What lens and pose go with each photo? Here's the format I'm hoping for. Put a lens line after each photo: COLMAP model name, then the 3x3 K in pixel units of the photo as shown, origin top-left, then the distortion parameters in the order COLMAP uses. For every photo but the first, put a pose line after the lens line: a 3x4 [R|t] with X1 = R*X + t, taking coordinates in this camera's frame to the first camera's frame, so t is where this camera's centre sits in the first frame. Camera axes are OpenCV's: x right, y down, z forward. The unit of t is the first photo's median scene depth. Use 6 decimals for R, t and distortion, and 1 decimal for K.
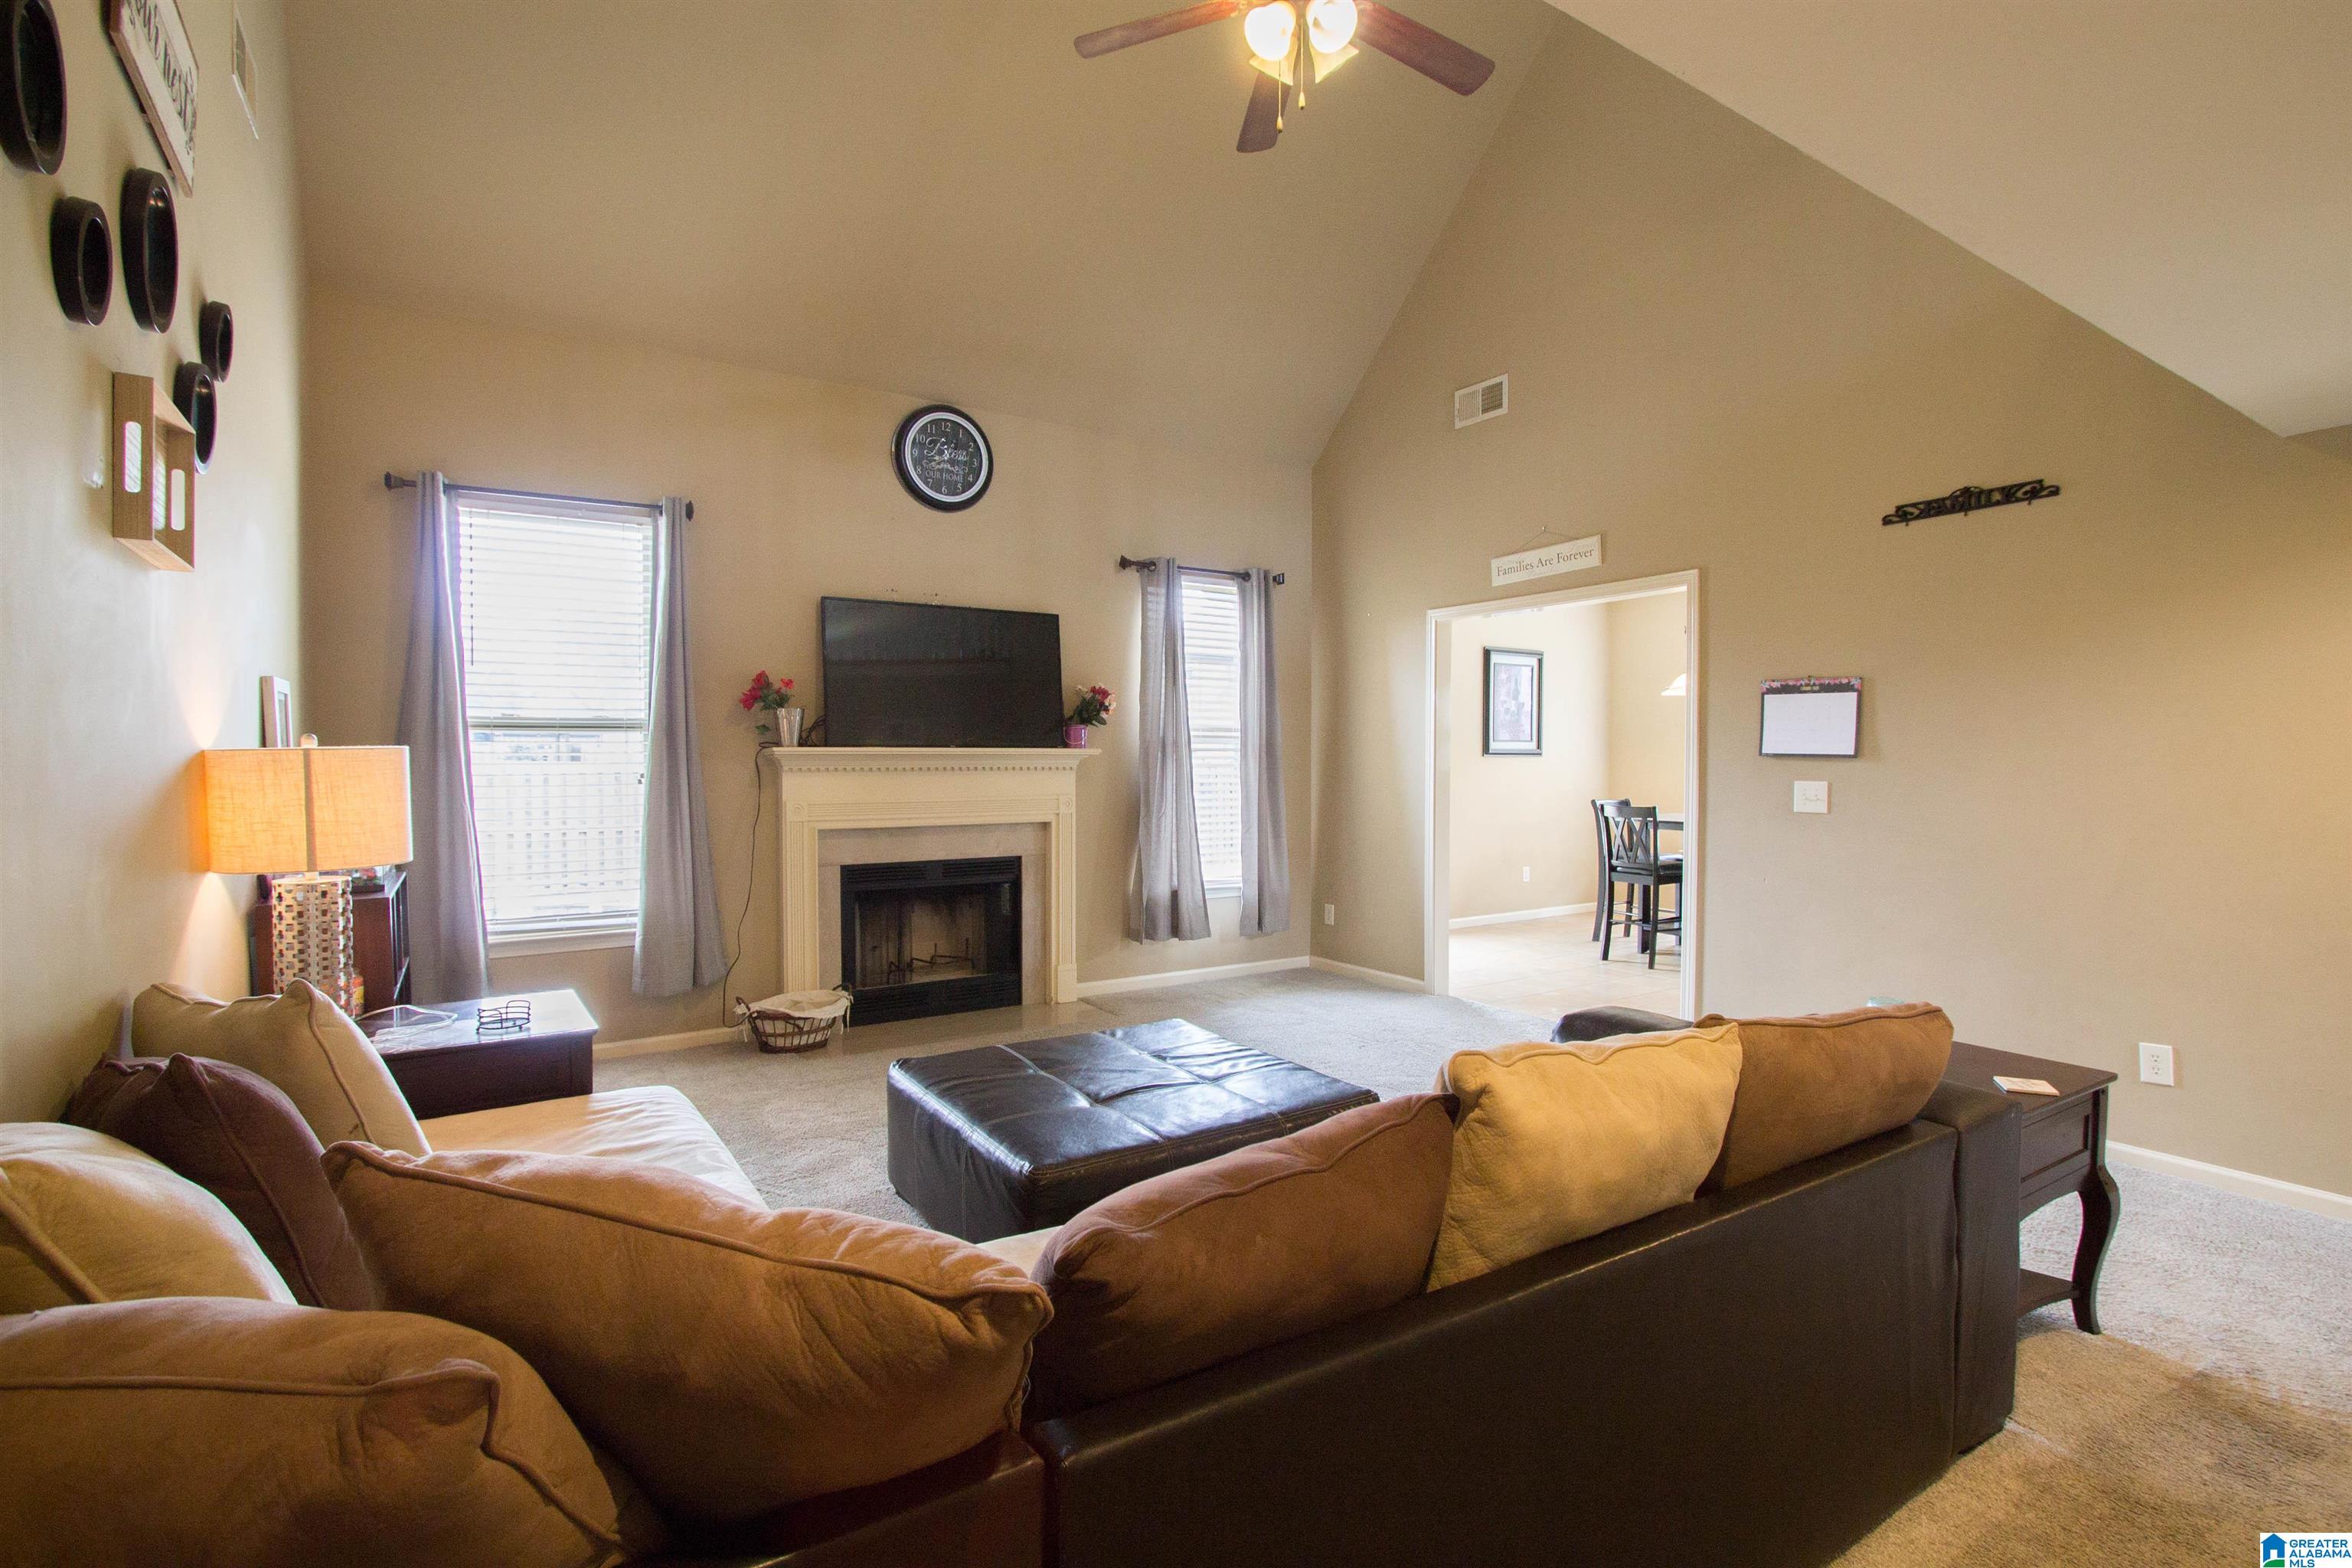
lens RADIAL K [[1105.2, 0, 1182.5], [0, 1105.2, 784.3], [0, 0, 1]] dist [-0.021505, 0.003481]
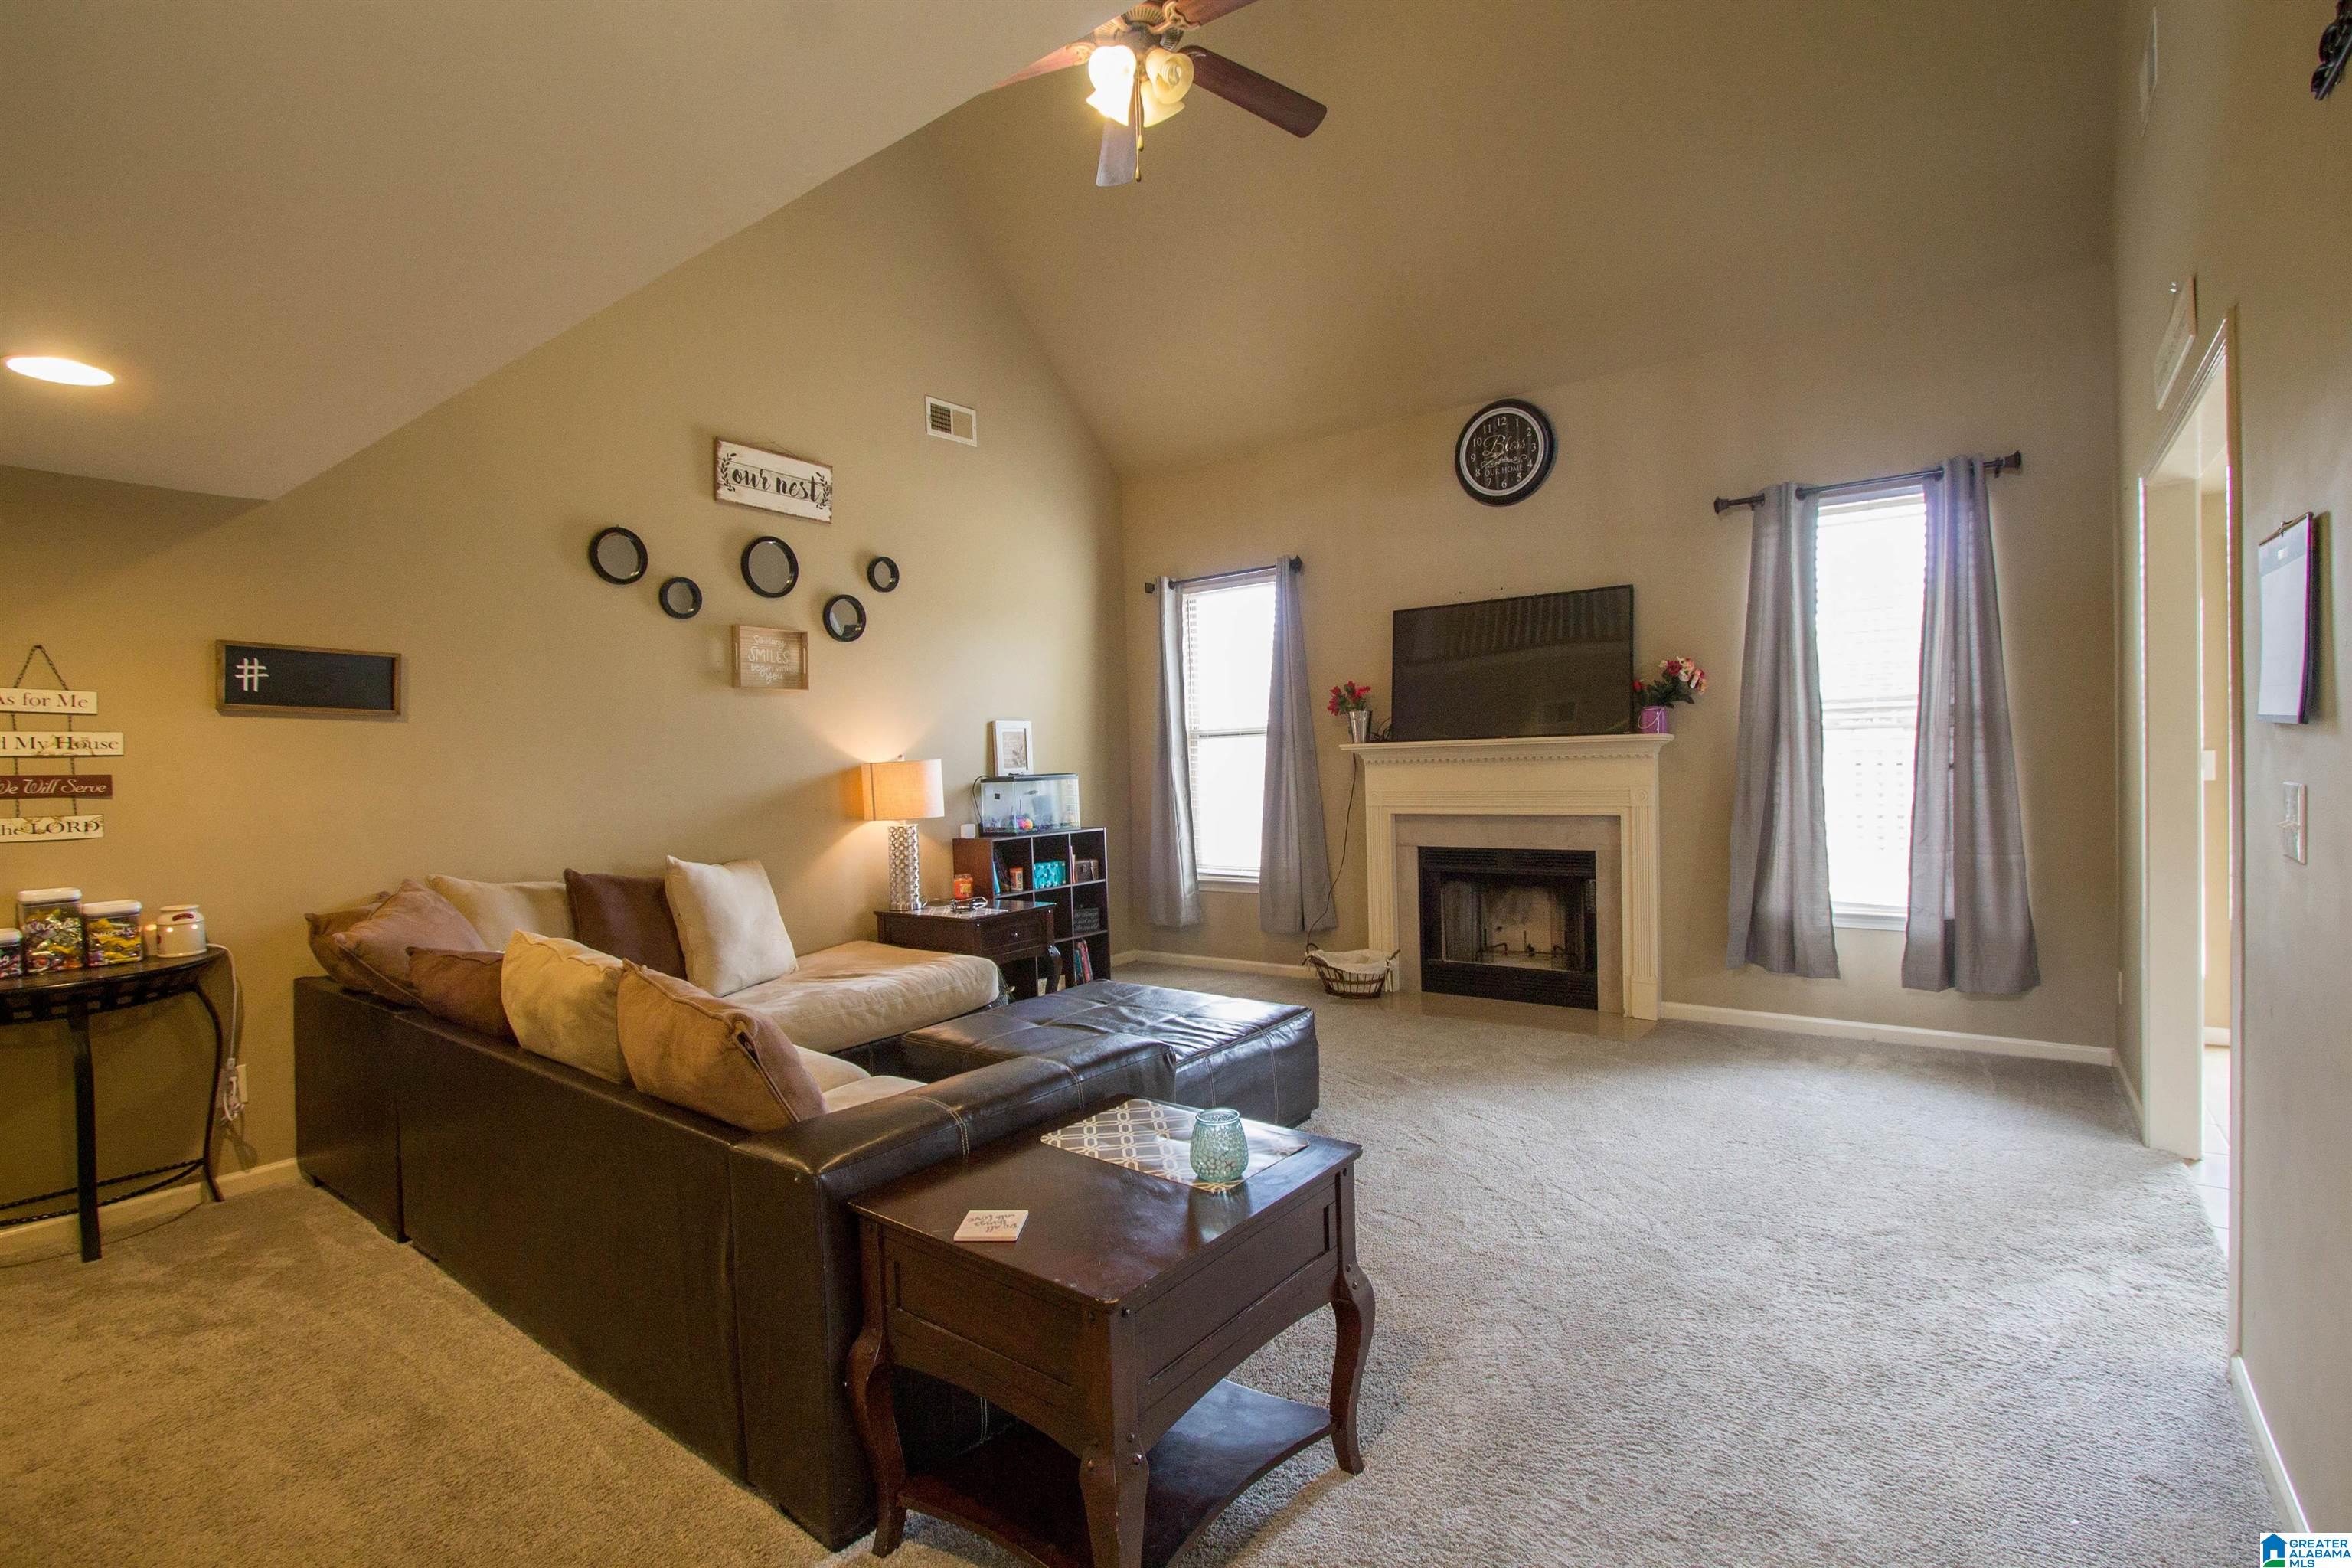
lens RADIAL K [[1105.2, 0, 1180.5], [0, 1105.2, 773.8], [0, 0, 1]] dist [-0.021505, 0.003481]
pose [[0.337111, 0.004873, -0.941452, 0.615558], [0.009062, 0.999923, 0.008420, -0.011190], [0.941421, -0.011370, 0.337041, 0.360664]]
